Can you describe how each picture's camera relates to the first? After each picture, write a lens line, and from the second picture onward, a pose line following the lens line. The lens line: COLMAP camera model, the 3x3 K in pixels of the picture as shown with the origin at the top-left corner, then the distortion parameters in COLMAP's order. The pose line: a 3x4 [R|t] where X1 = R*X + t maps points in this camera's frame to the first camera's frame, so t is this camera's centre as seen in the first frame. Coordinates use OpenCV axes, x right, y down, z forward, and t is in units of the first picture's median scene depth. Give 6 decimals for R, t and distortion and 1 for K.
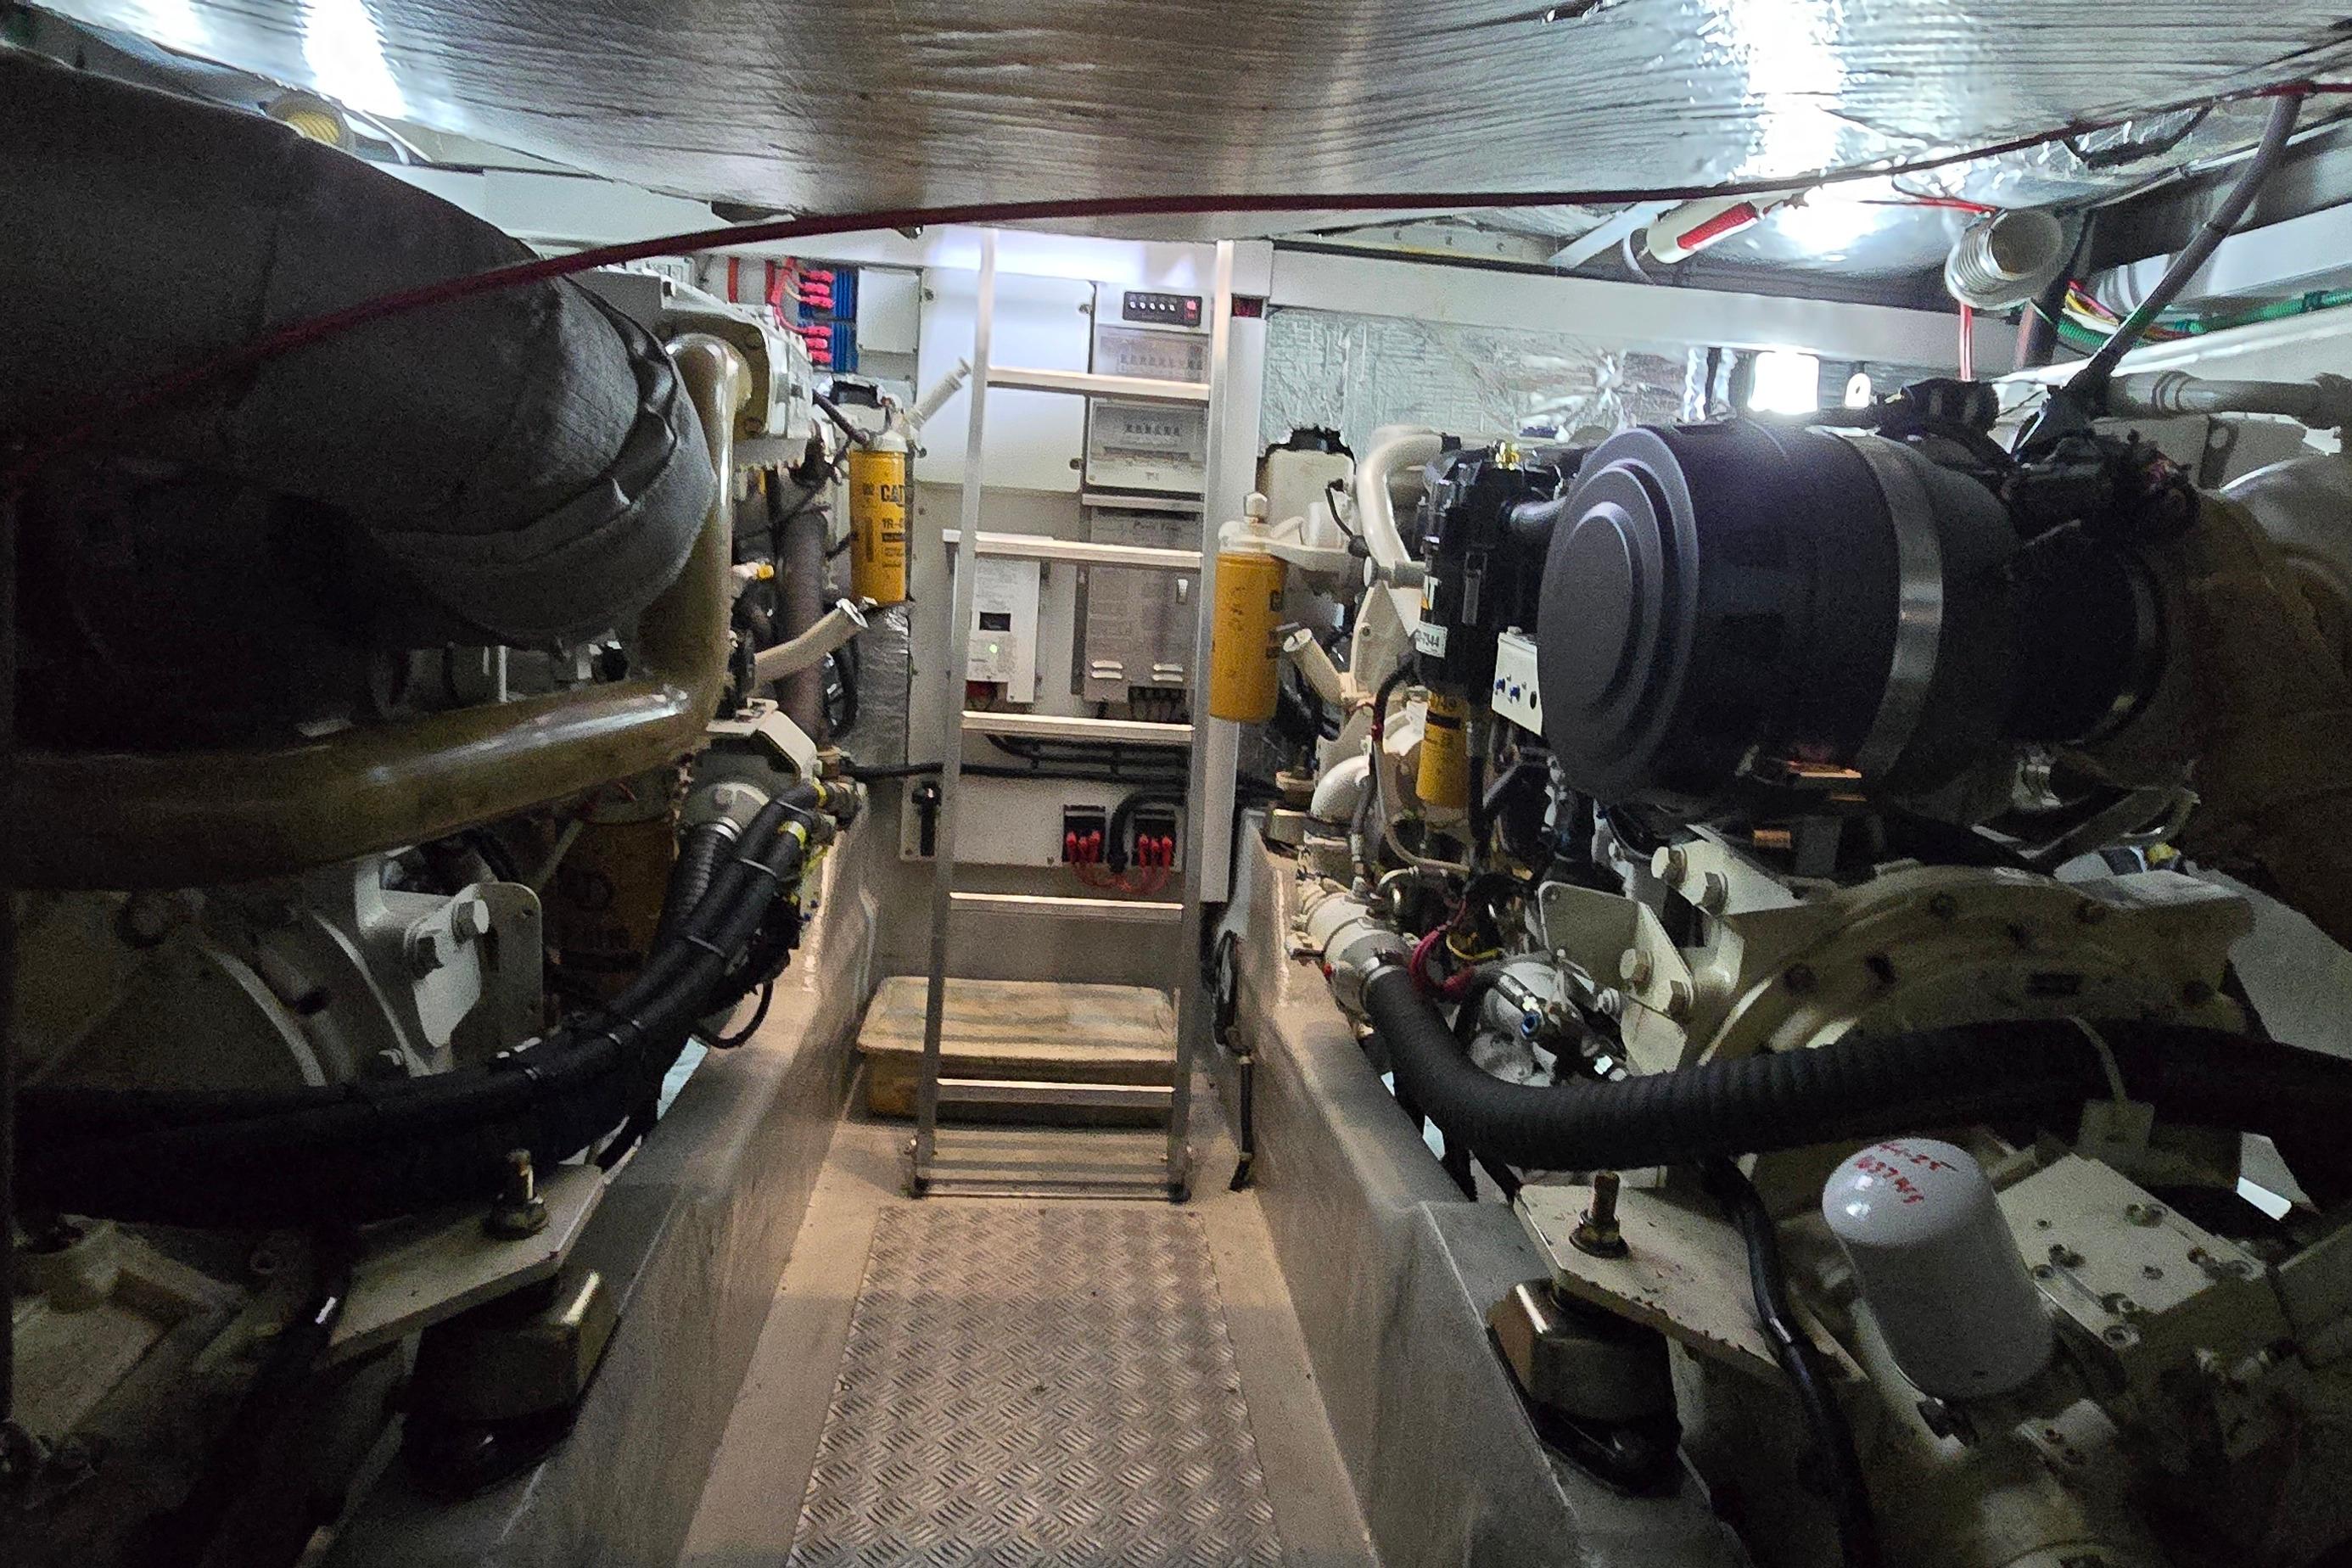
lens RADIAL K [[1572.7, 0, 1201.4], [0, 1572.7, 796.8], [0, 0, 1]] dist [-0.001624, -0.000406]
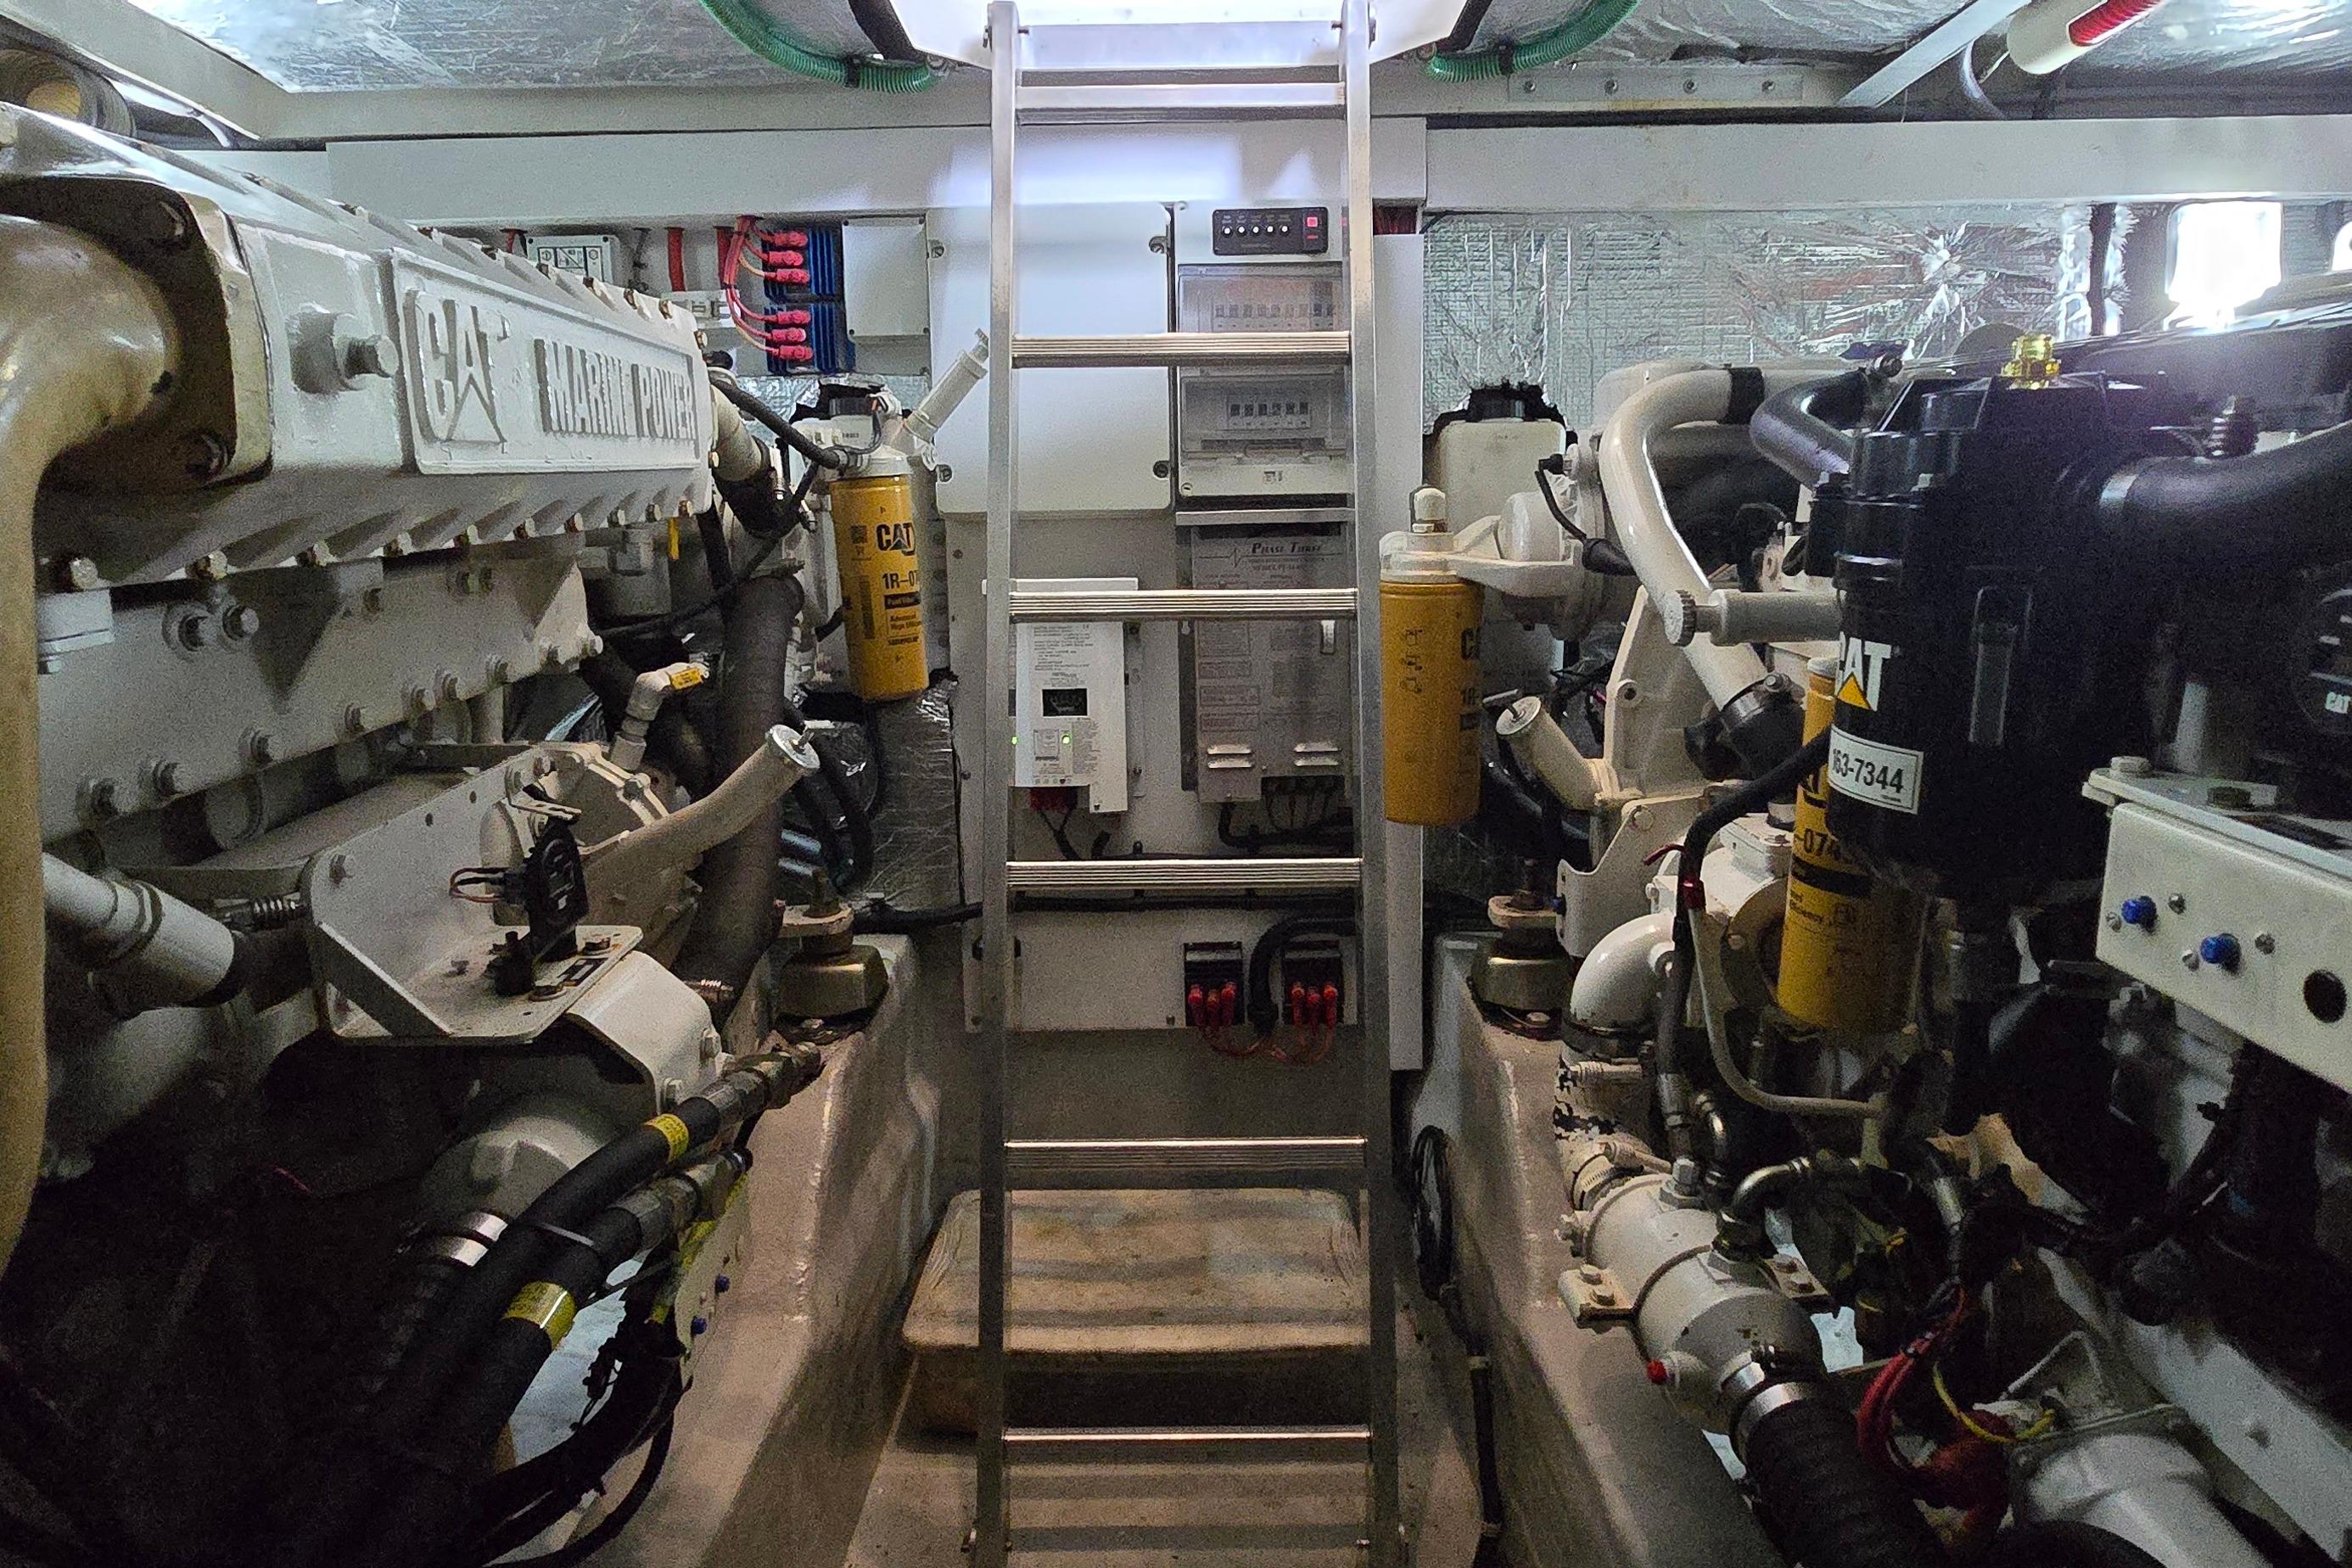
lens RADIAL K [[1399.8, 0, 1189.0], [0, 1399.8, 765.5], [0, 0, 1]] dist [-0.003828, -0.001382]
pose [[0.990874, -0.069354, -0.115578, -0.005792], [0.069702, 0.997567, -0.001033, -0.080677], [0.115369, -0.007032, 0.993298, 0.391811]]
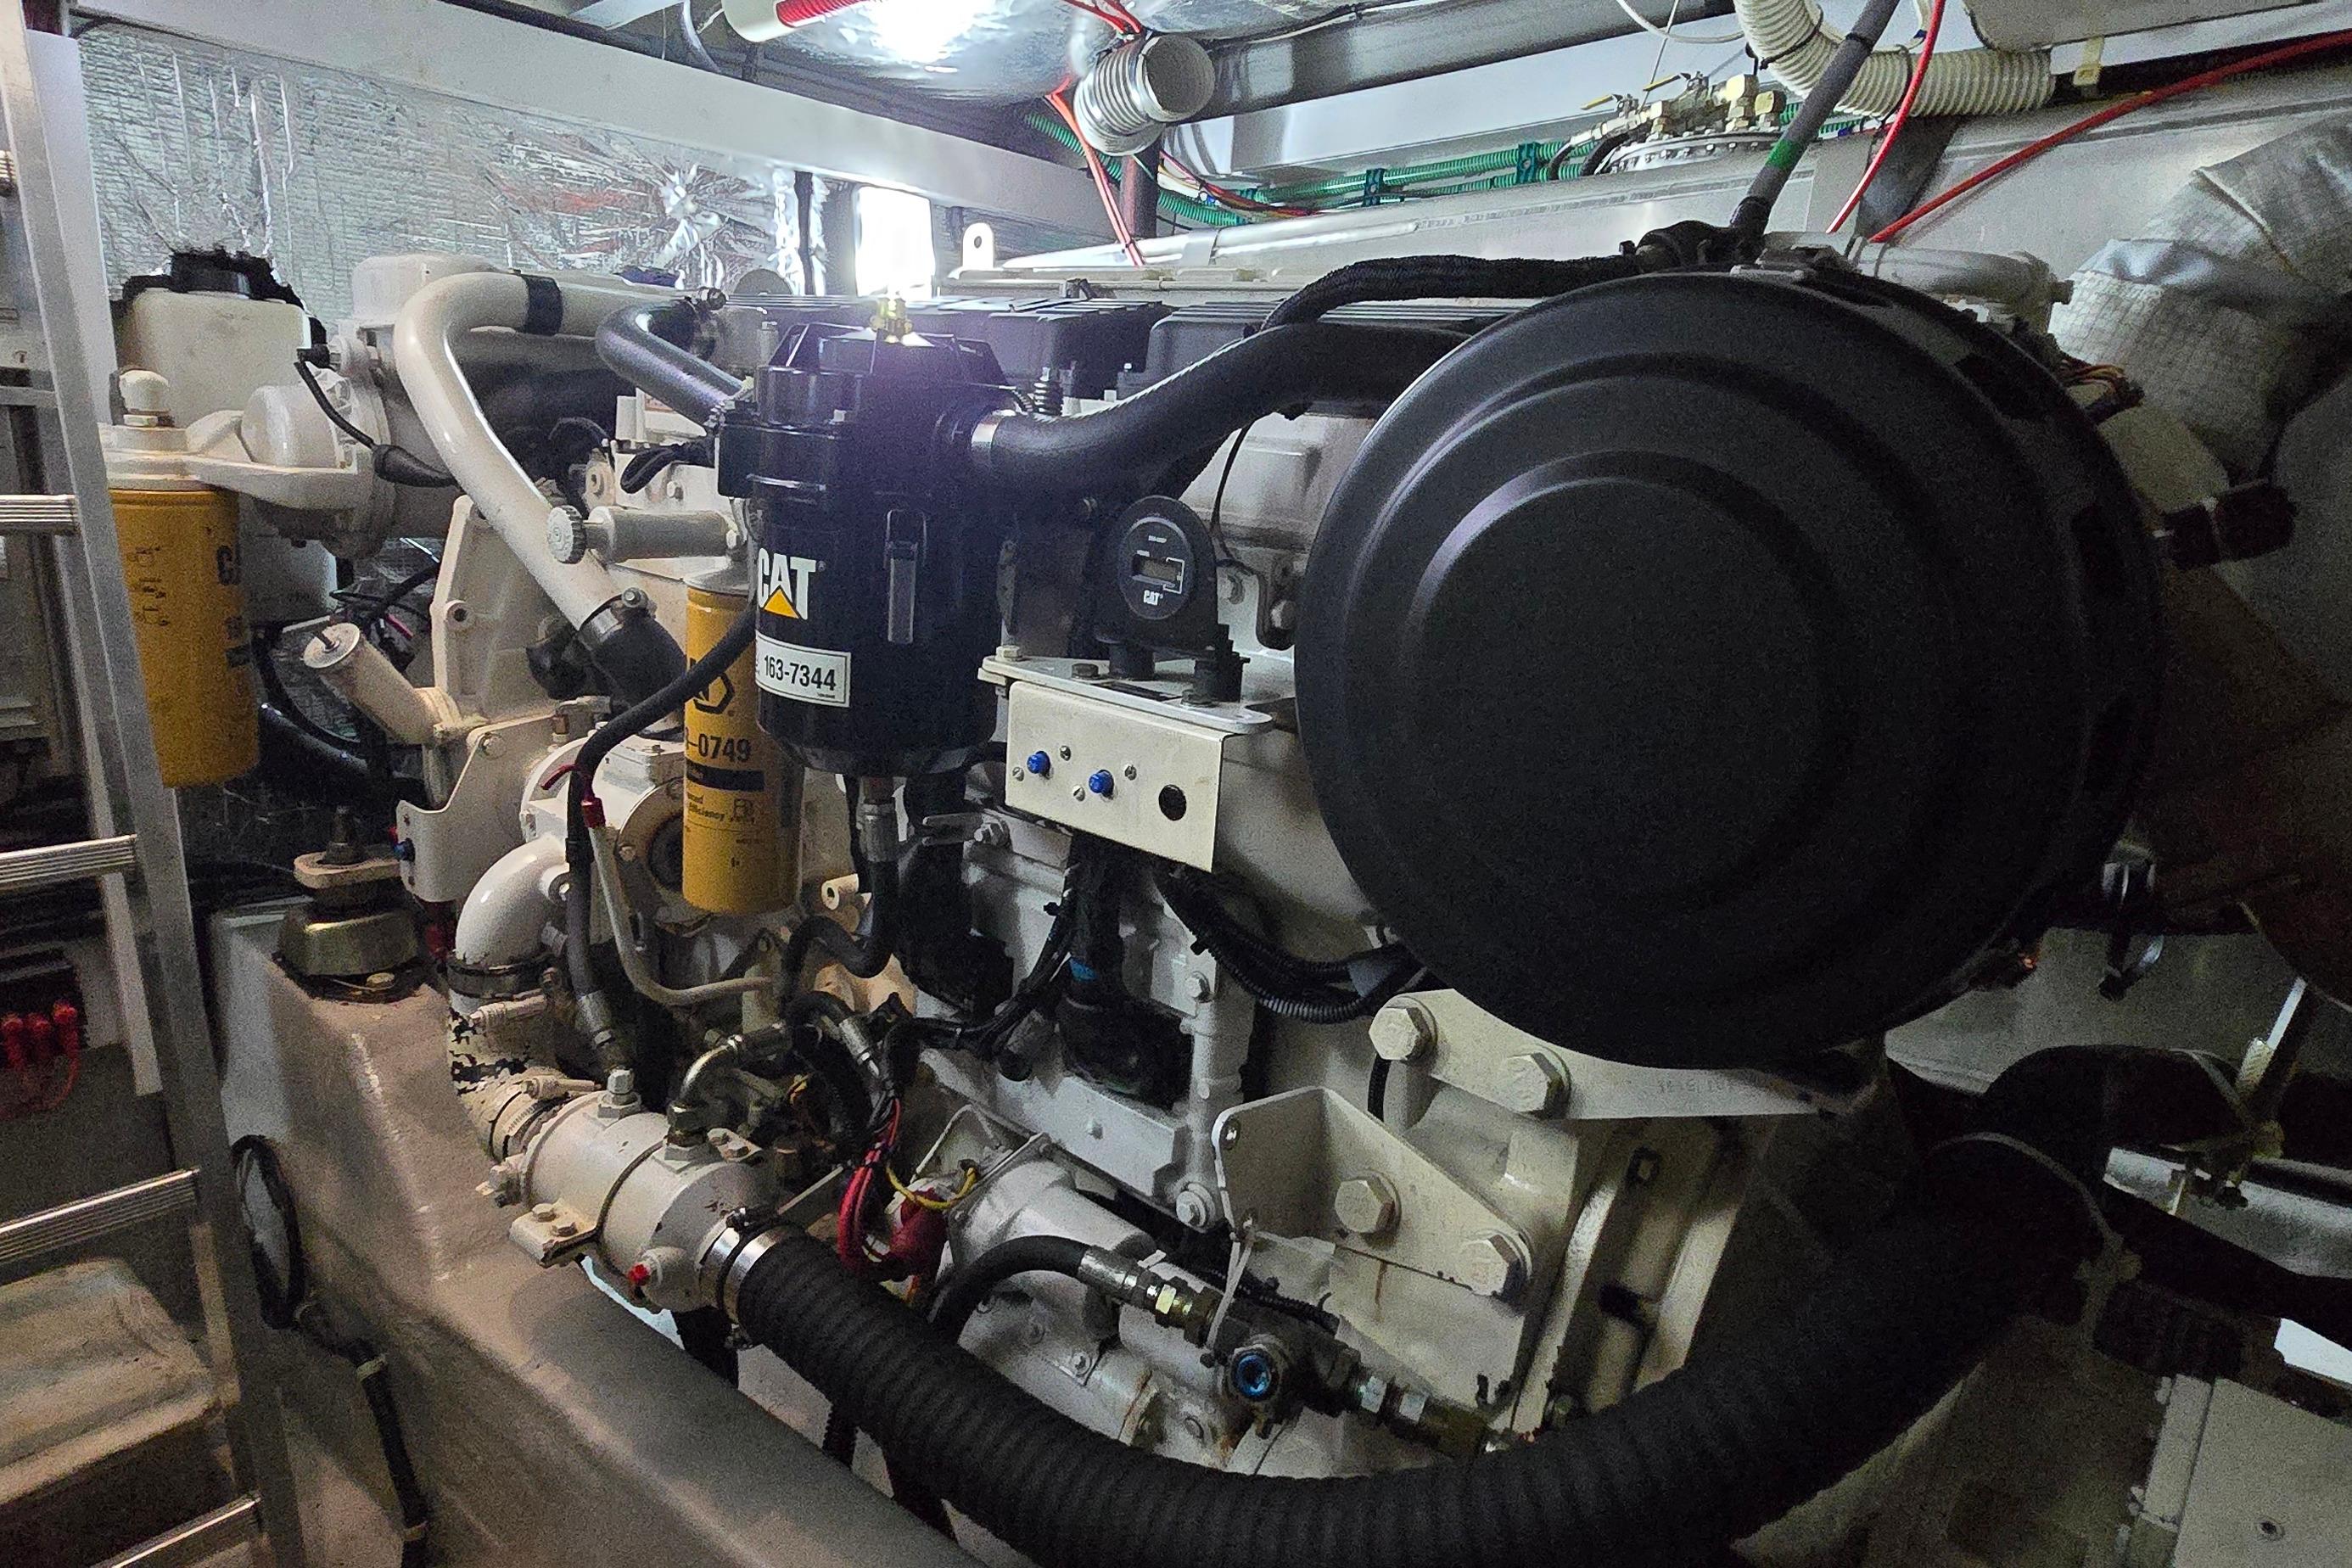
lens RADIAL K [[1399.8, 0, 1189.0], [0, 1399.8, 765.5], [0, 0, 1]] dist [-0.003828, -0.001382]
pose [[0.710343, -0.189914, 0.677751, -0.060766], [0.121017, 0.981525, 0.148200, -0.086338], [-0.693375, -0.023253, 0.720202, 0.398392]]
